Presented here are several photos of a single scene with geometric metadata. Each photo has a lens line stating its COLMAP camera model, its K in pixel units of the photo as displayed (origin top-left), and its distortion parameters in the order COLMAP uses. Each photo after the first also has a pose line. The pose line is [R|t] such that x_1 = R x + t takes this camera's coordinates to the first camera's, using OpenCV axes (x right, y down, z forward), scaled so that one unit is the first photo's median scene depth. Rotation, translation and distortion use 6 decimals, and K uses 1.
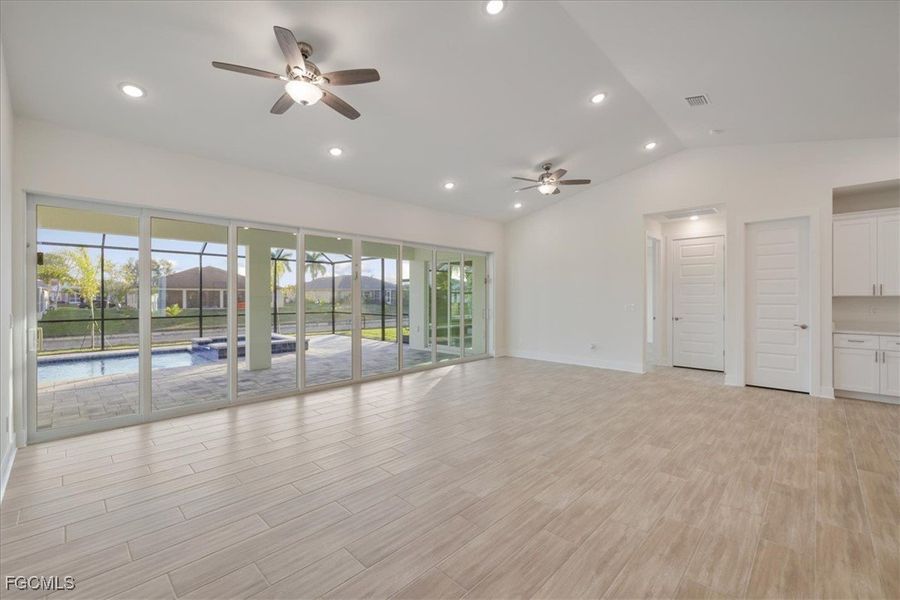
lens RADIAL K [[378.0, 0, 452.4], [0, 378.0, 298.5], [0, 0, 1]] dist [0.001445, -0.000325]
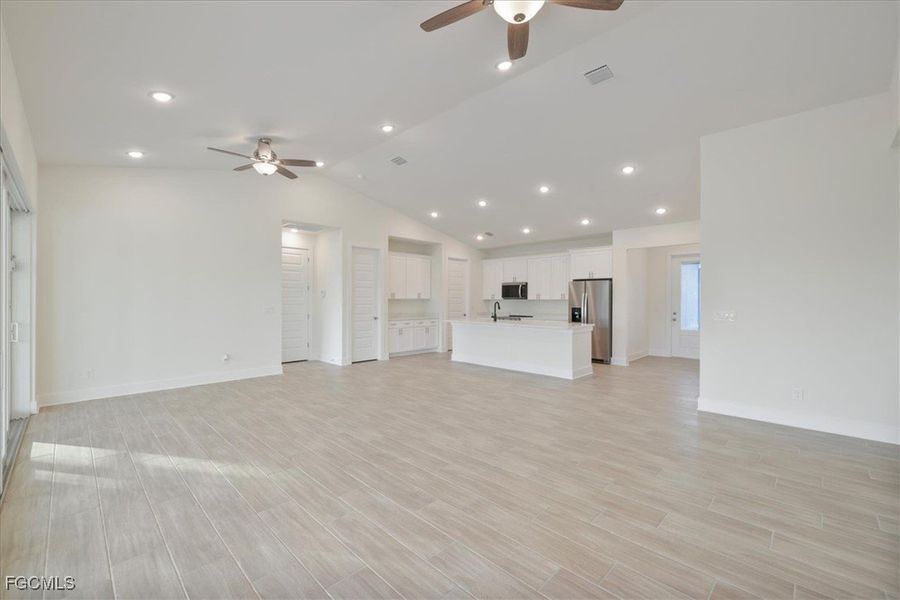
lens RADIAL K [[378.0, 0, 449.3], [0, 378.0, 300.7], [0, 0, 1]] dist [0.001445, -0.000325]
pose [[0.019572, -0.002765, 0.999805, -1.105768], [0.003693, 0.999990, 0.002693, -0.003767], [-0.999802, 0.003639, 0.019582, 1.121571]]
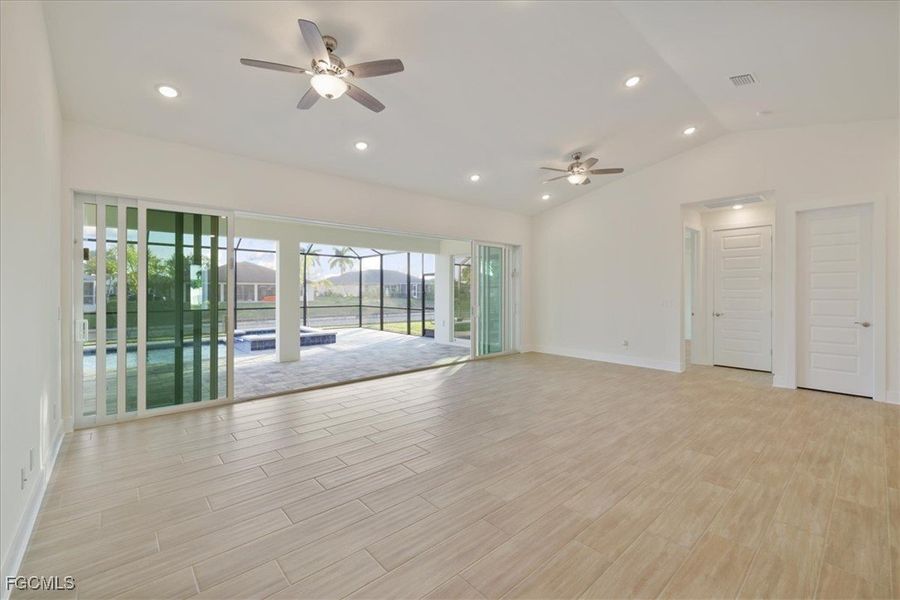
lens RADIAL K [[378.0, 0, 448.9], [0, 378.0, 292.1], [0, 0, 1]] dist [0.001445, -0.000325]
pose [[0.996998, 0.001917, -0.077404, 0.001879], [-0.002023, 0.999997, -0.001286, -0.000329], [0.077401, 0.001439, 0.996999, 0.028962]]
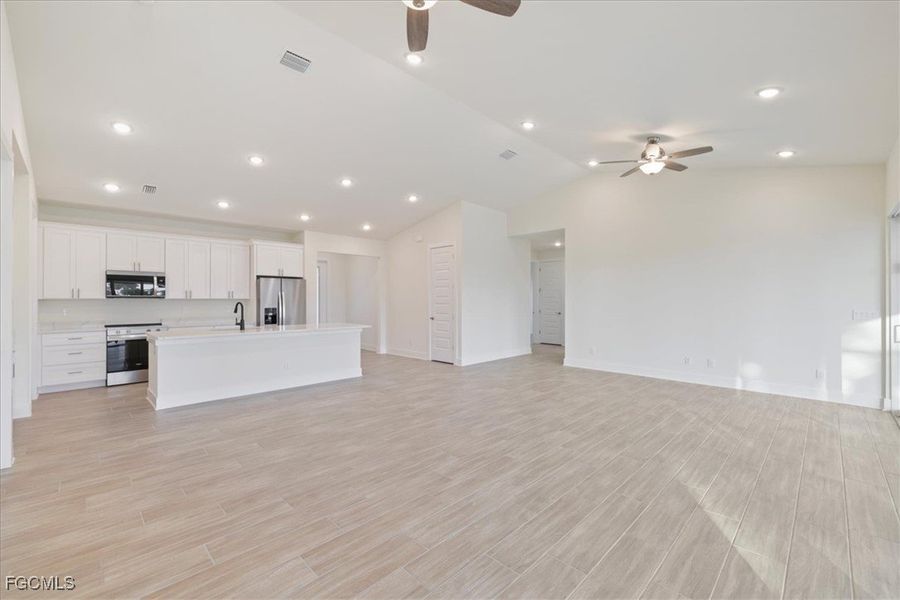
lens RADIAL K [[378.0, 0, 446.1], [0, 378.0, 301.5], [0, 0, 1]] dist [0.001445, -0.000325]
pose [[-0.999644, -0.002882, 0.026518, 0.420296], [-0.002568, 0.999926, 0.011882, -0.015063], [-0.026550, 0.011809, -0.999578, 2.607541]]
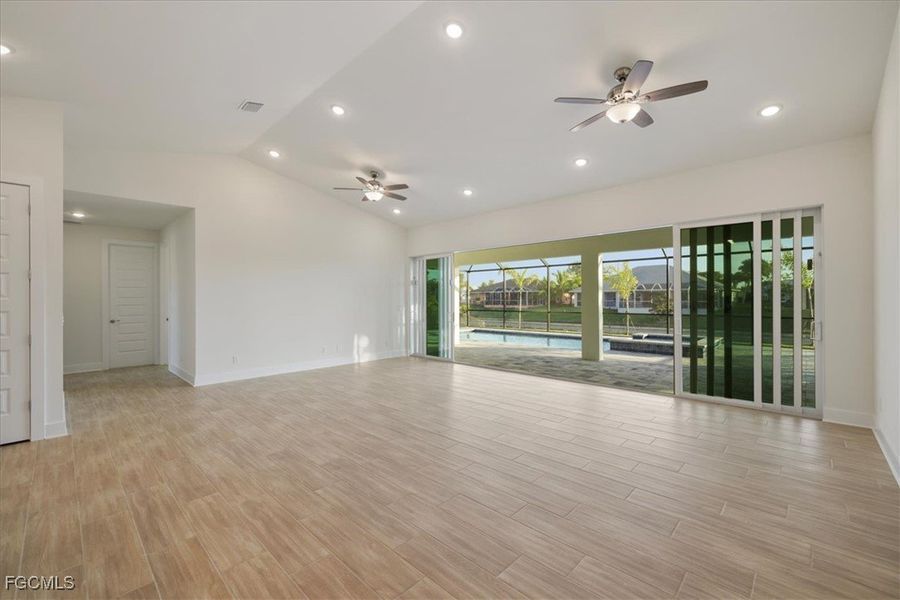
lens RADIAL K [[378.0, 0, 456.8], [0, 378.0, 297.6], [0, 0, 1]] dist [0.001445, -0.000325]
pose [[0.011857, -0.002607, -0.999926, 1.616081], [0.001705, 0.999995, -0.002587, -0.007690], [0.999928, -0.001675, 0.011861, 1.418976]]
